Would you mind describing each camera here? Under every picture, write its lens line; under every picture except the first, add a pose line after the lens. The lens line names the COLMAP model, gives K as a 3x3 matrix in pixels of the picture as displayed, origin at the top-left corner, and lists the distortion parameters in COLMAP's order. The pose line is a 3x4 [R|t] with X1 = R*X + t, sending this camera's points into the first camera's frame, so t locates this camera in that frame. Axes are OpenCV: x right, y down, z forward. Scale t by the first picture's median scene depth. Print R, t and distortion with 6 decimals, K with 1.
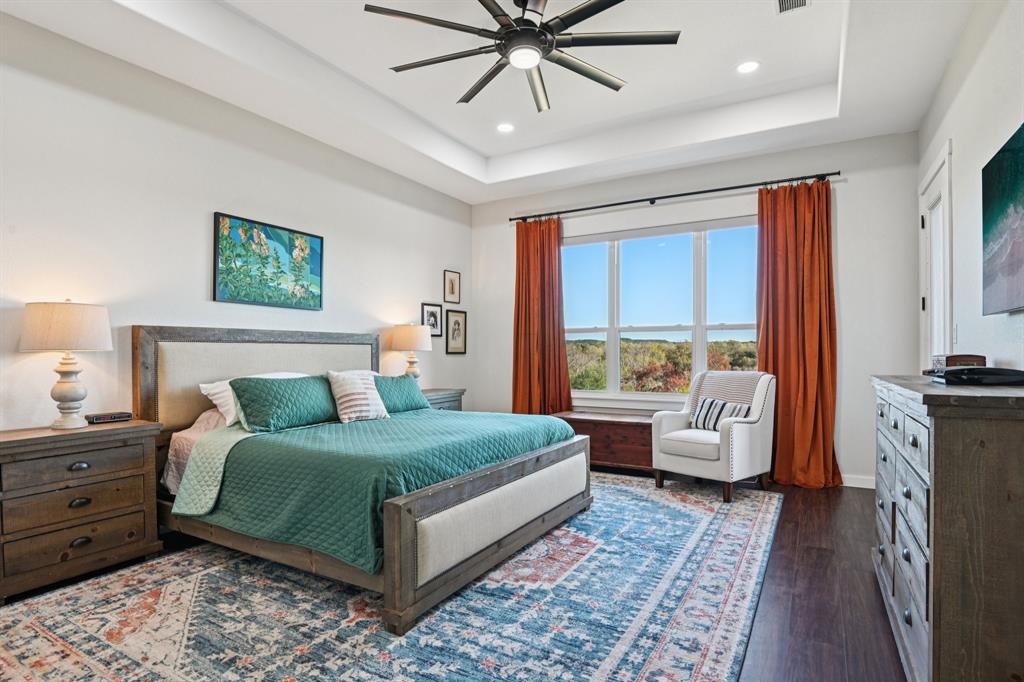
lens RADIAL K [[521.2, 0, 524.8], [0, 521.2, 343.6], [0, 0, 1]] dist [-0.012242, -0.000912]
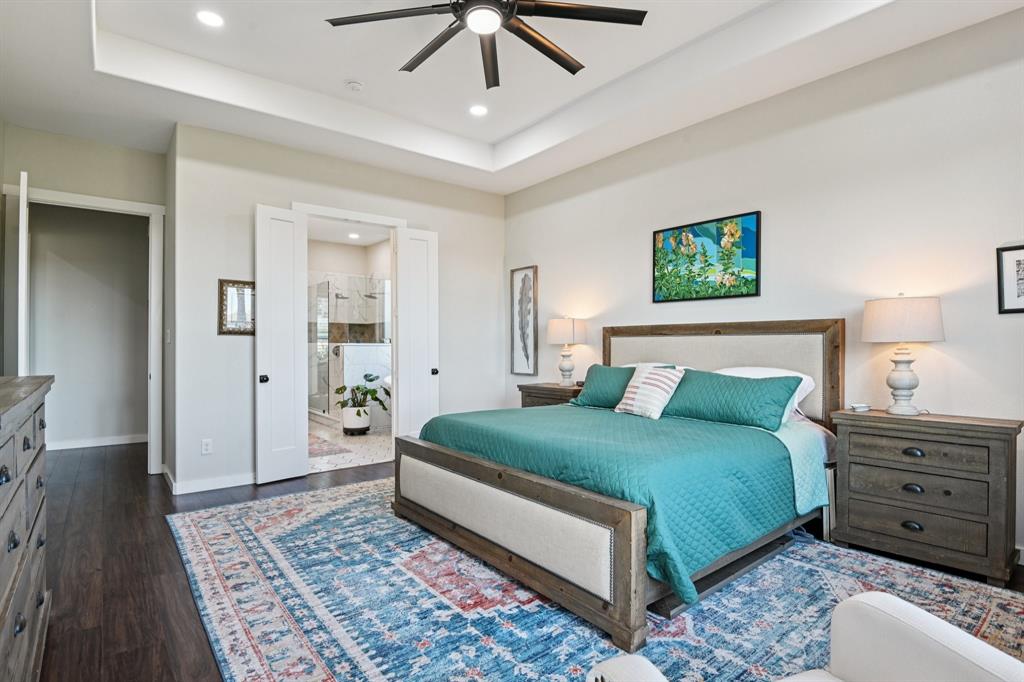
lens RADIAL K [[521.2, 0, 524.8], [0, 521.2, 343.6], [0, 0, 1]] dist [-0.012242, -0.000912]
pose [[-0.364929, 0.006766, -0.931011, 0.837716], [0.020917, 0.999781, -0.000933, 0.011106], [0.930800, -0.019814, -0.364991, 1.438159]]
